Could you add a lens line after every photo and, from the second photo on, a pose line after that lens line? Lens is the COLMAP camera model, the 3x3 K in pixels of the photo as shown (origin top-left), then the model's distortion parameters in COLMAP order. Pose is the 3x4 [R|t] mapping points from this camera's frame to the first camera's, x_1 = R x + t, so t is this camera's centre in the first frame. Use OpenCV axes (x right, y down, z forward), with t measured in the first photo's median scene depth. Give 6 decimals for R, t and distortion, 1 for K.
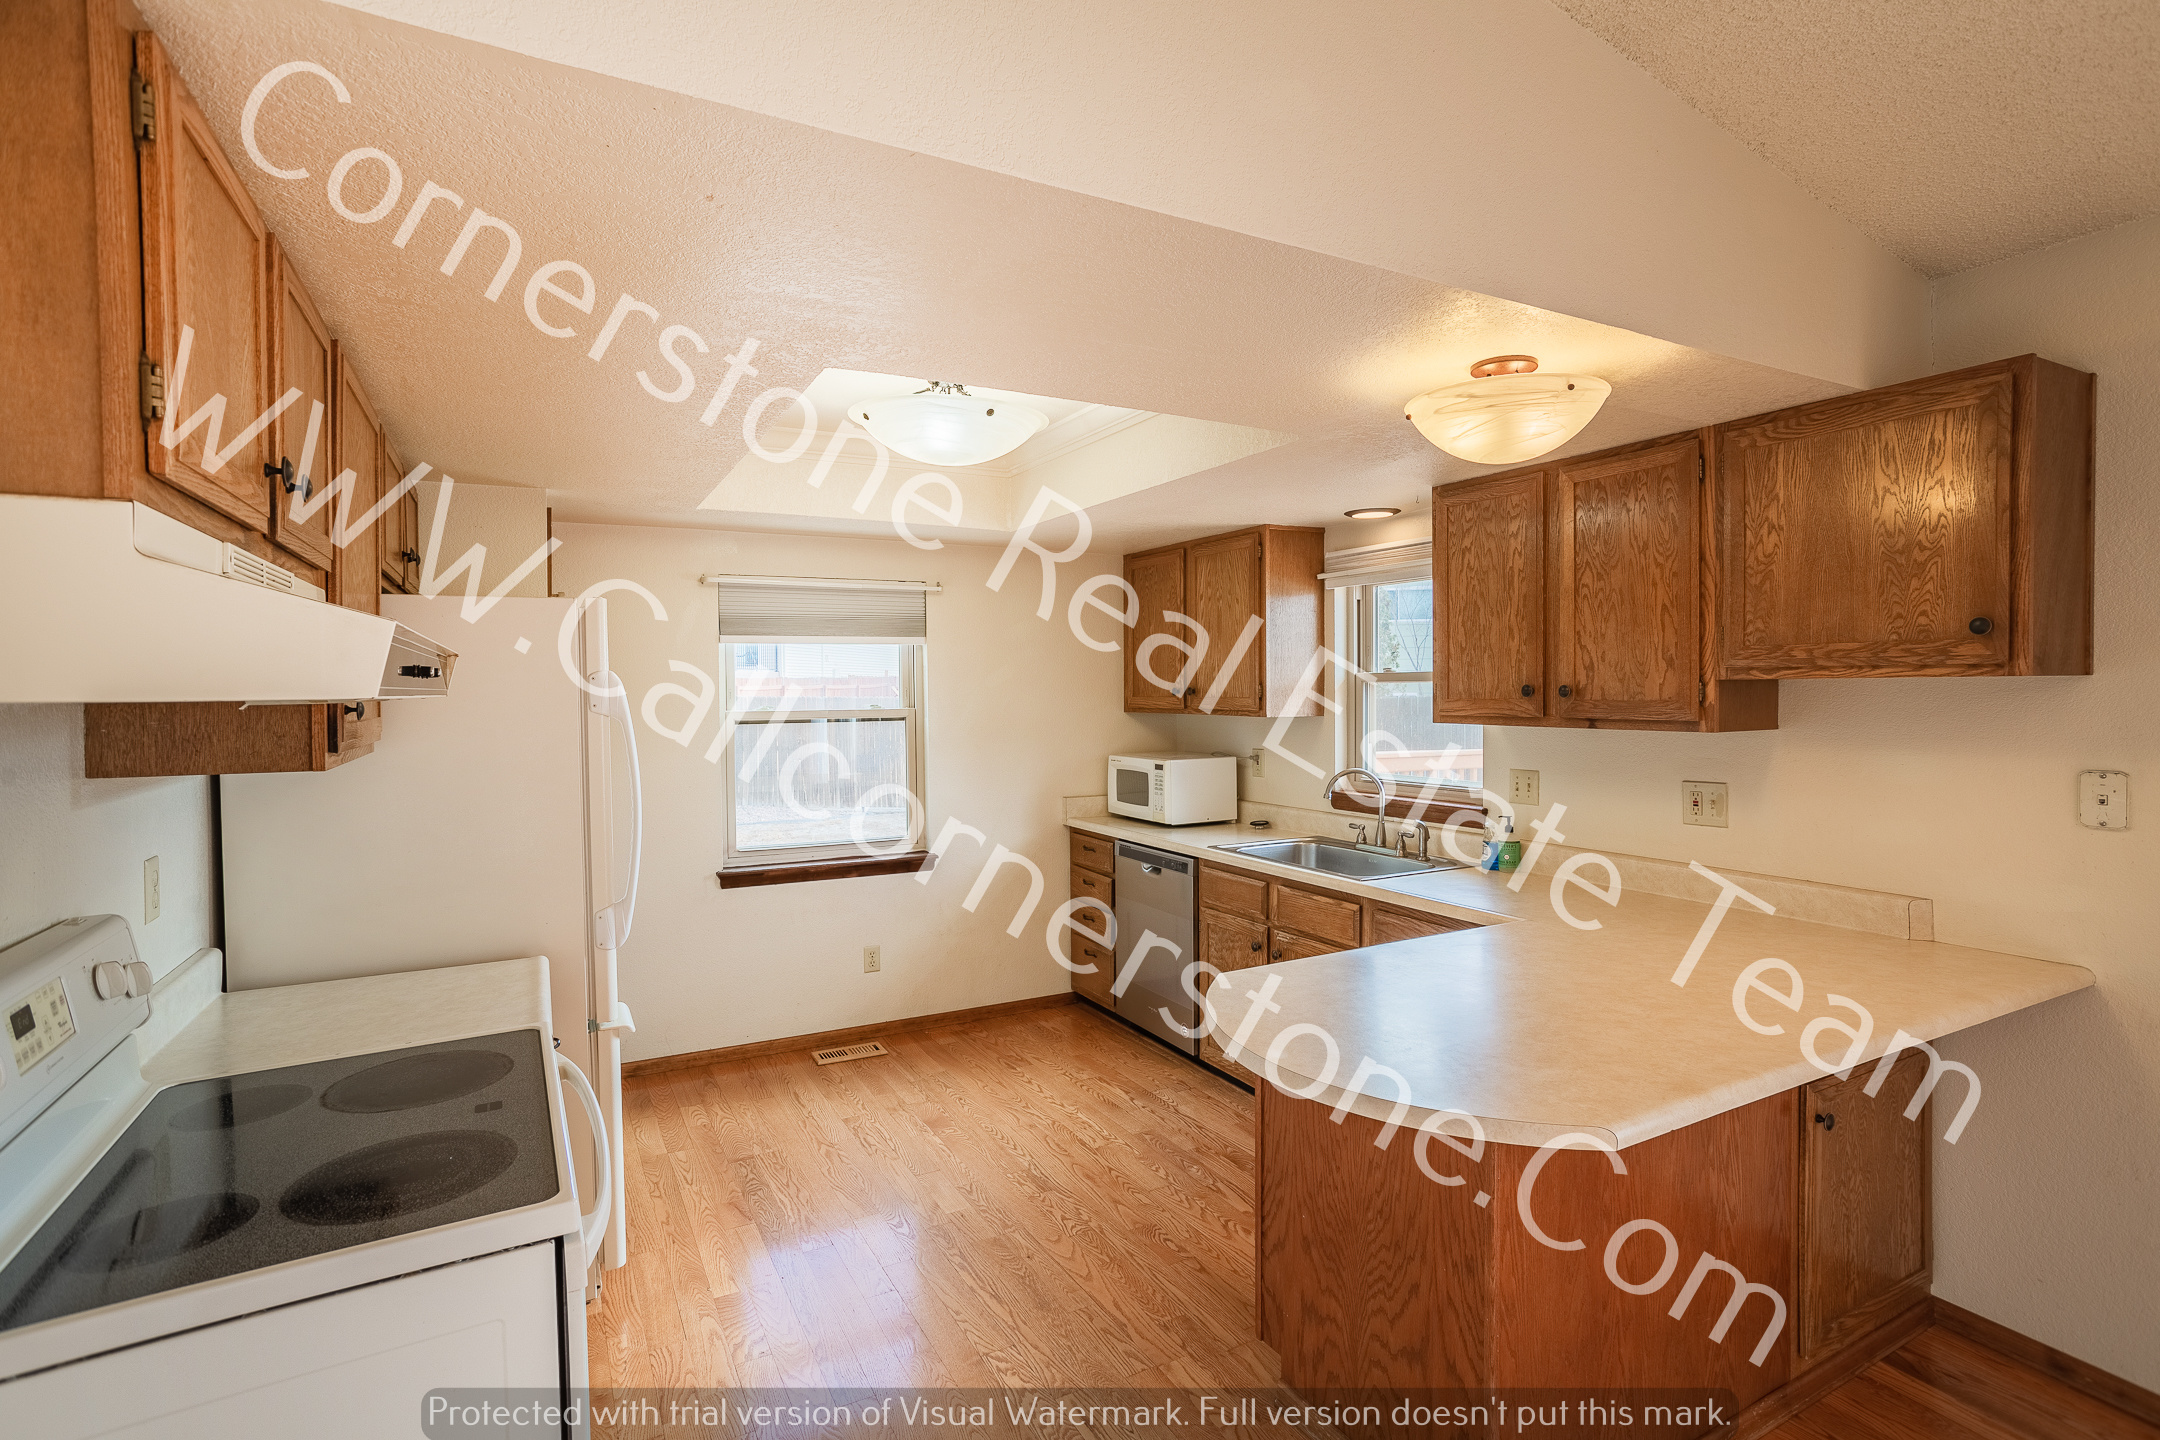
lens RADIAL K [[1040.3, 0, 1083.7], [0, 1040.3, 713.4], [0, 0, 1]] dist [0.003152, 0.005141]
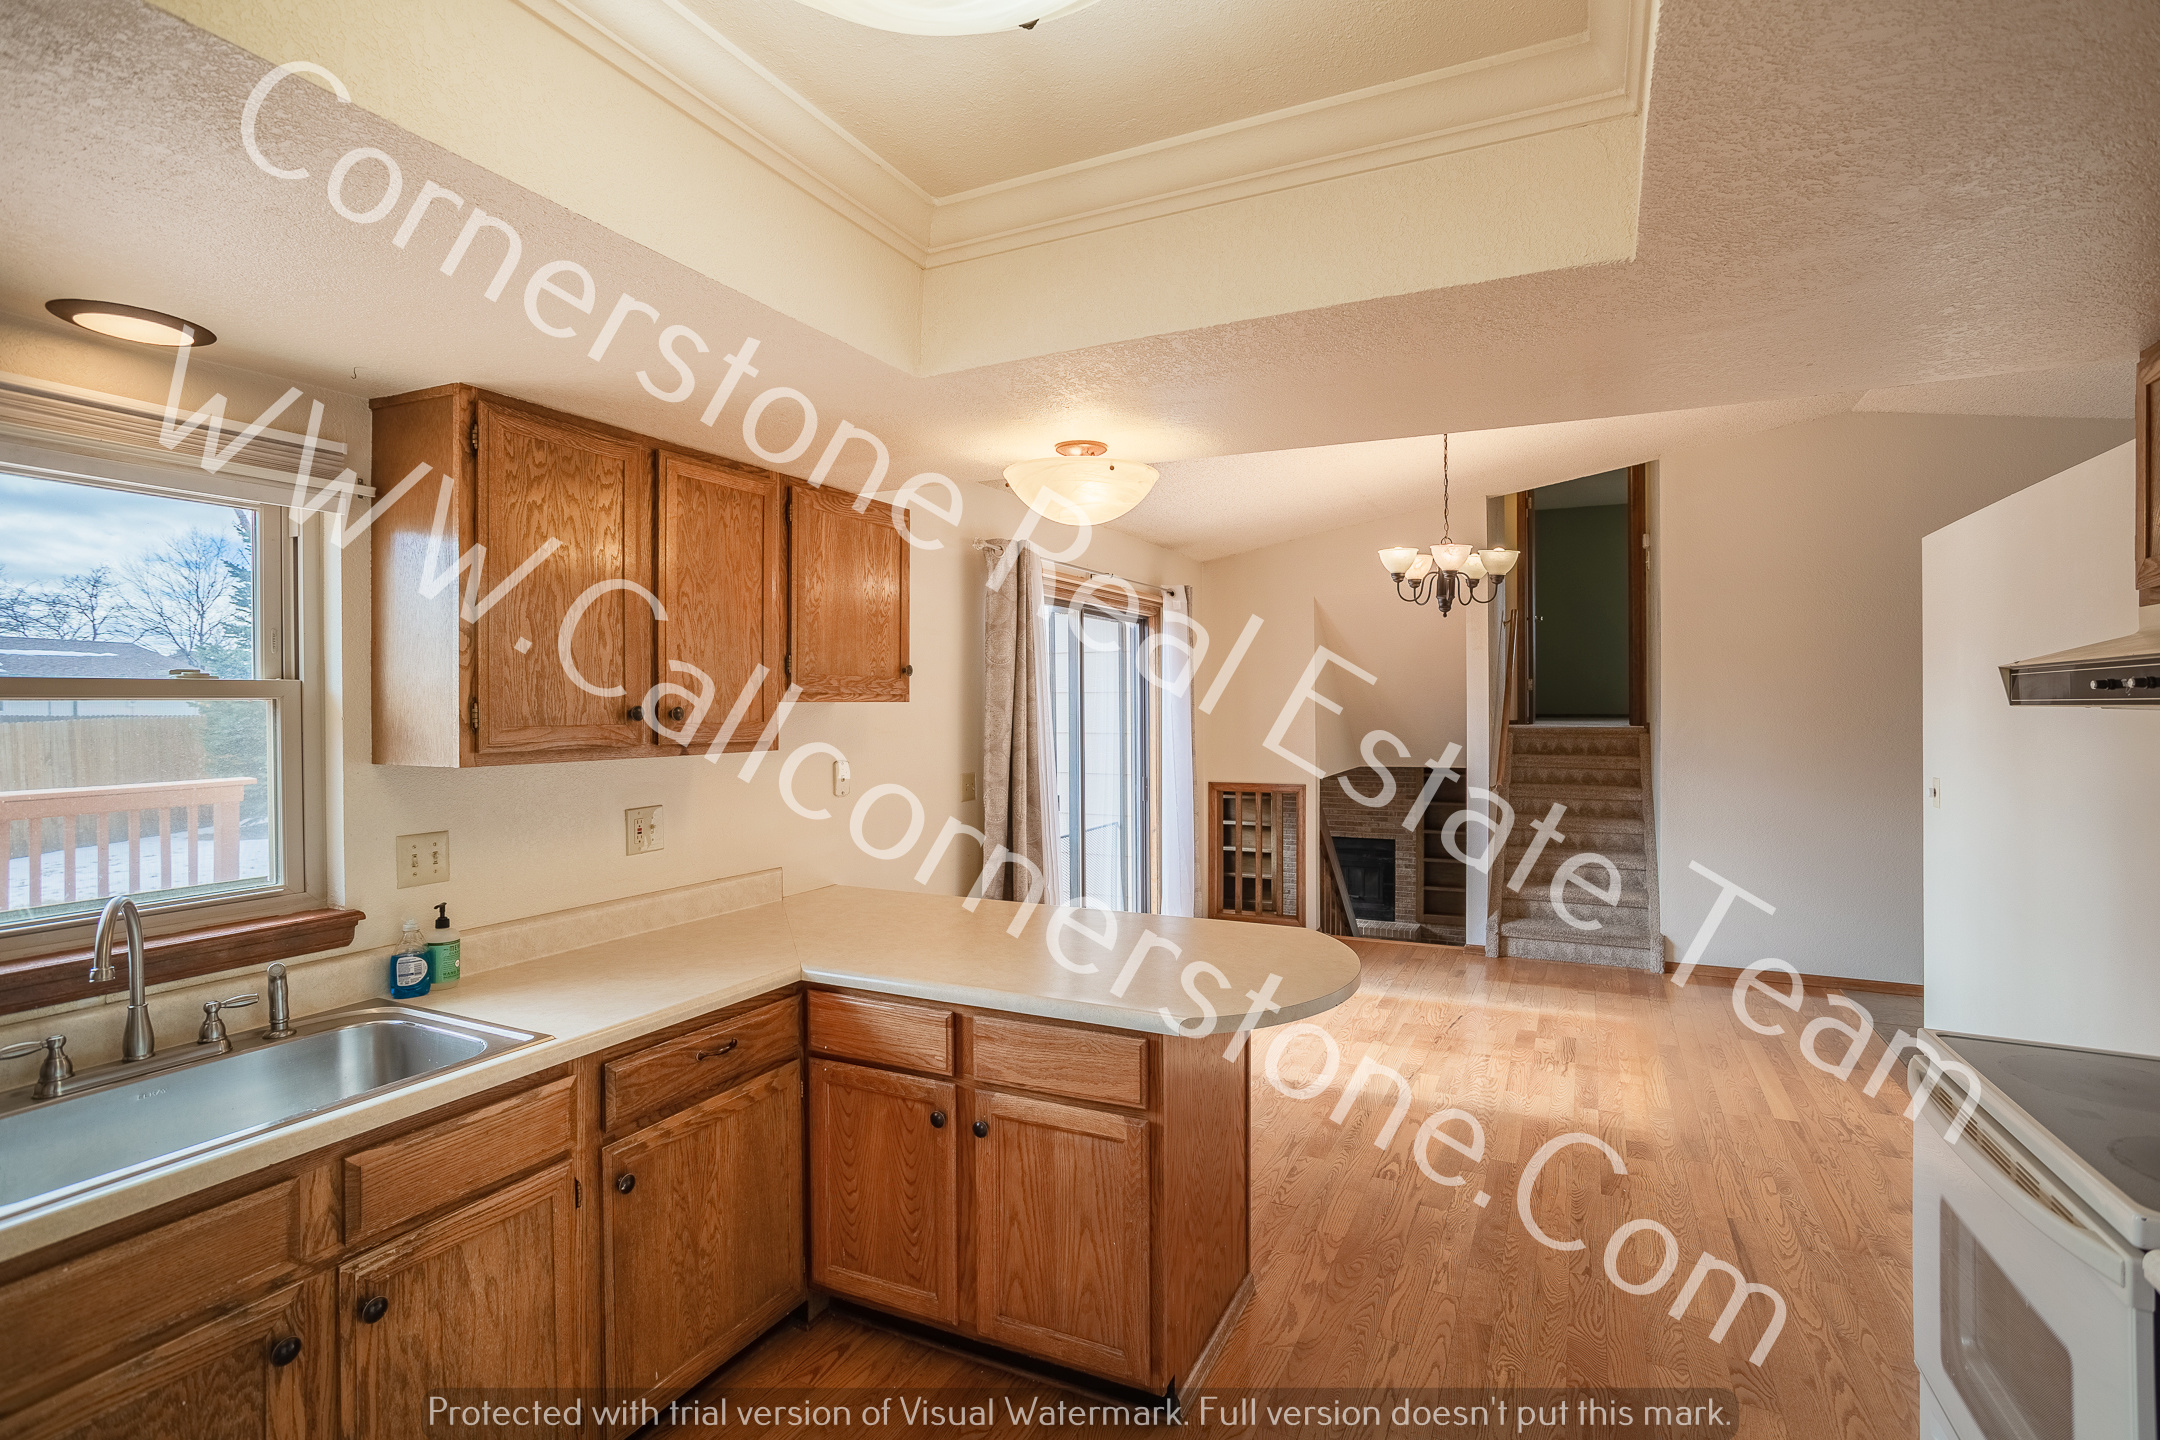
lens RADIAL K [[1040.3, 0, 1073.4], [0, 1040.3, 701.9], [0, 0, 1]] dist [0.003152, 0.005141]
pose [[-0.562874, 0.000086, 0.826543, -0.306221], [0.017524, 0.999776, 0.011830, -0.024928], [-0.826357, 0.021143, -0.562749, 0.856338]]
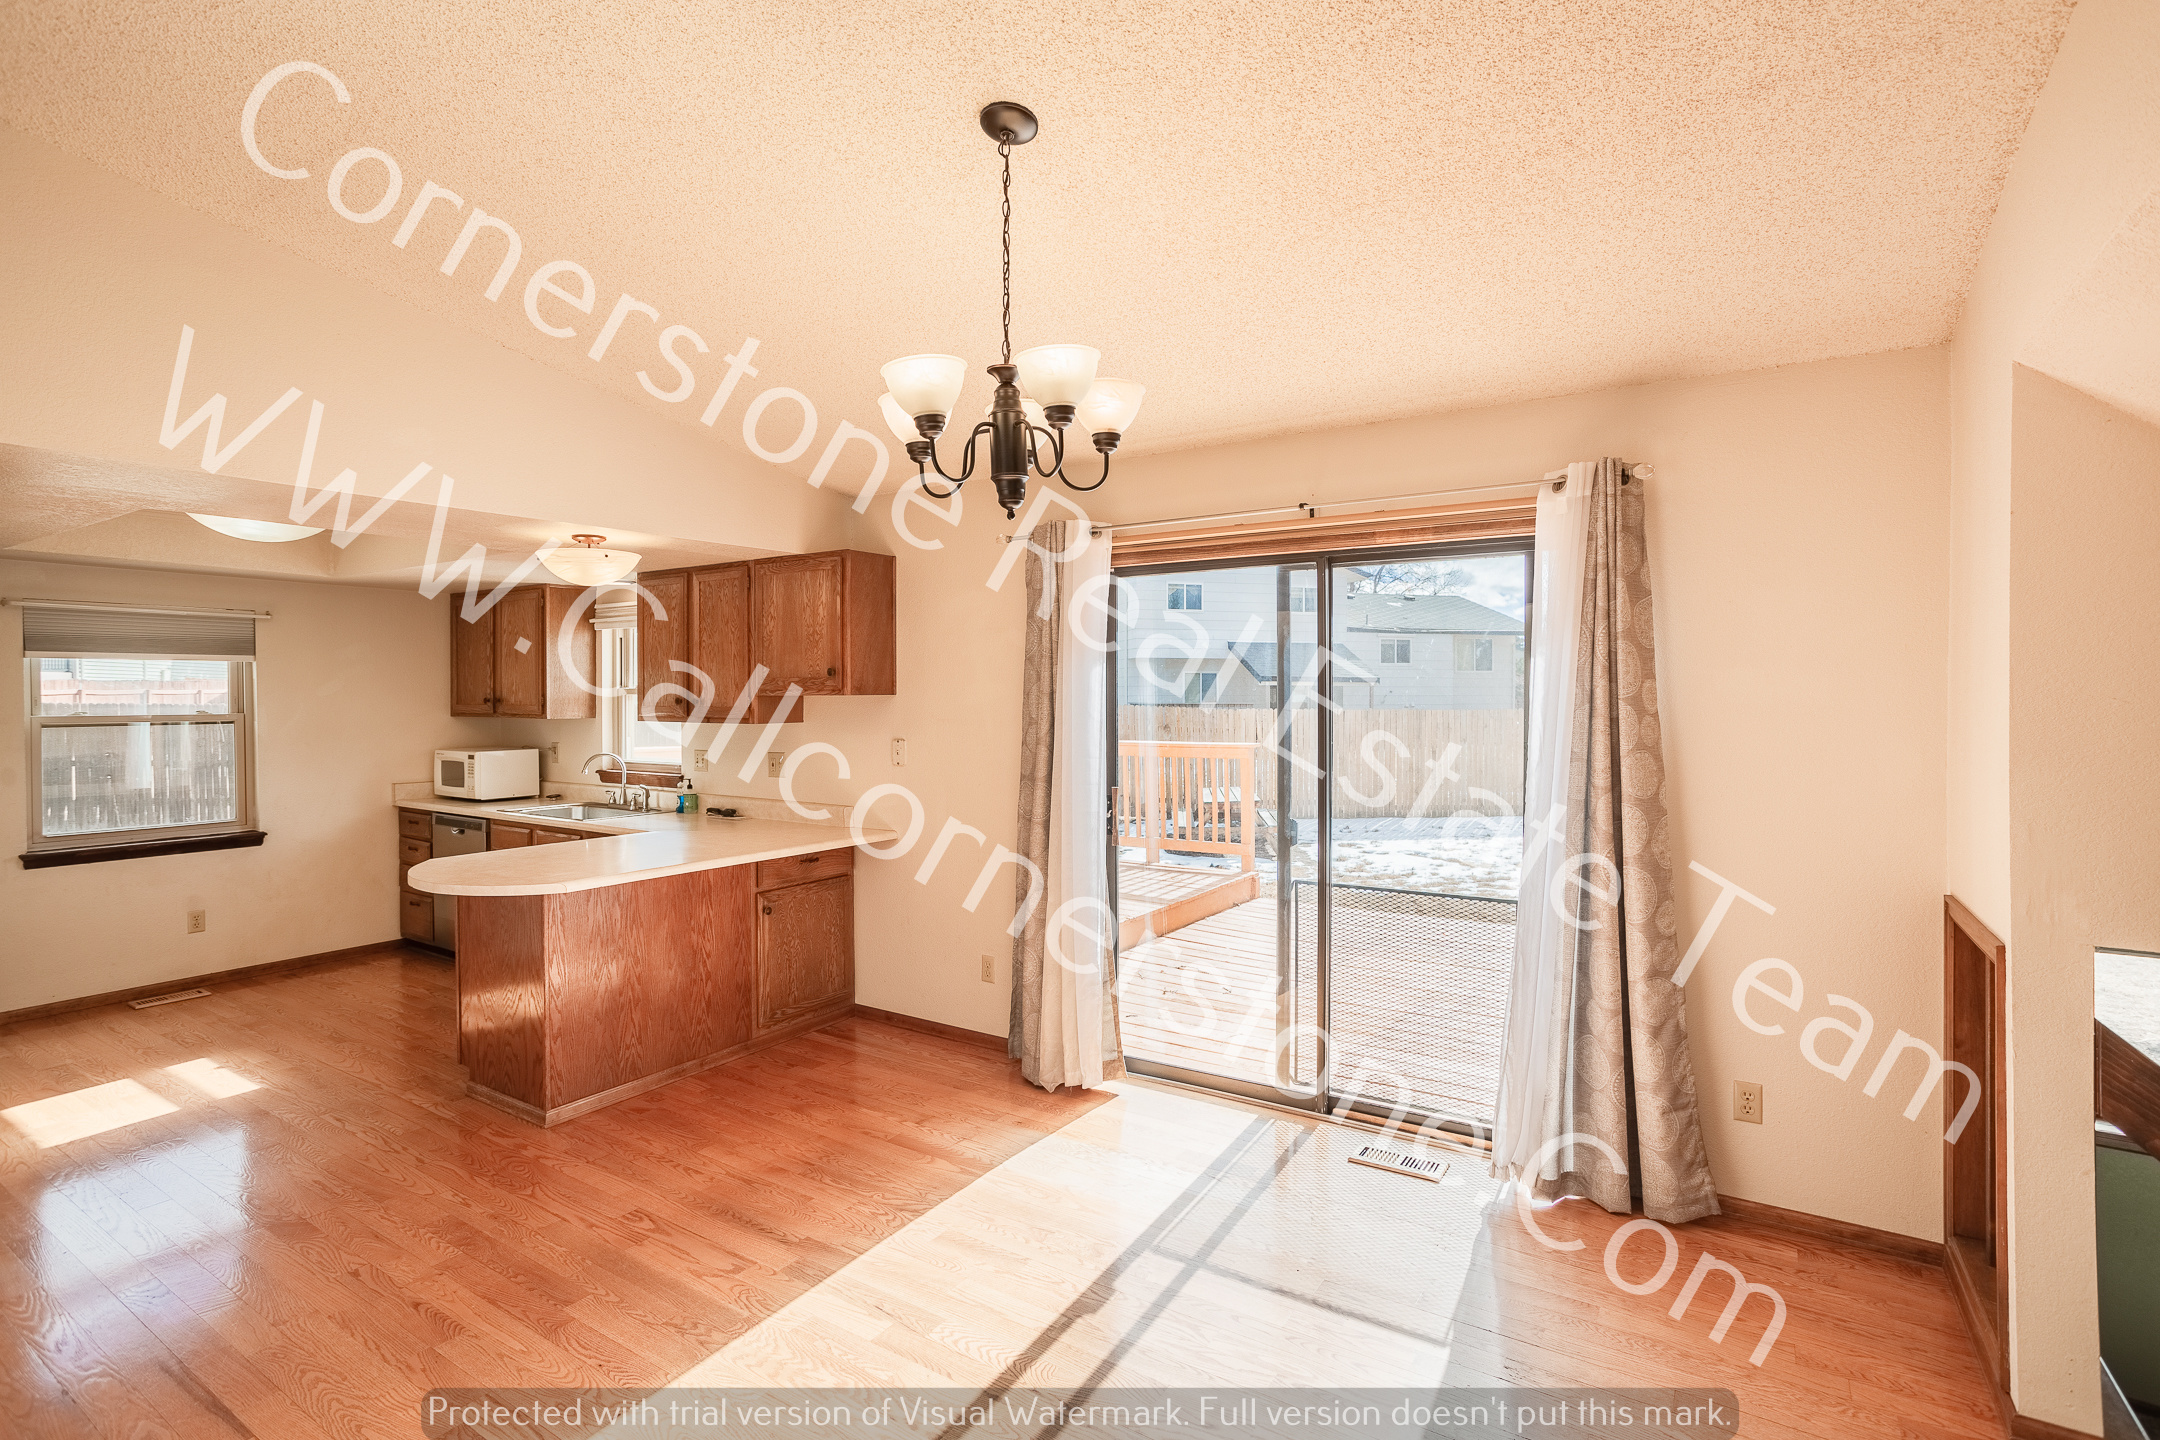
lens RADIAL K [[1040.3, 0, 1071.8], [0, 1040.3, 723.8], [0, 0, 1]] dist [0.003152, 0.005141]
pose [[0.892551, -0.003922, 0.450930, 0.169982], [0.004355, 0.999991, 0.000078, 0.012960], [-0.450926, 0.001895, 0.892559, -0.585074]]
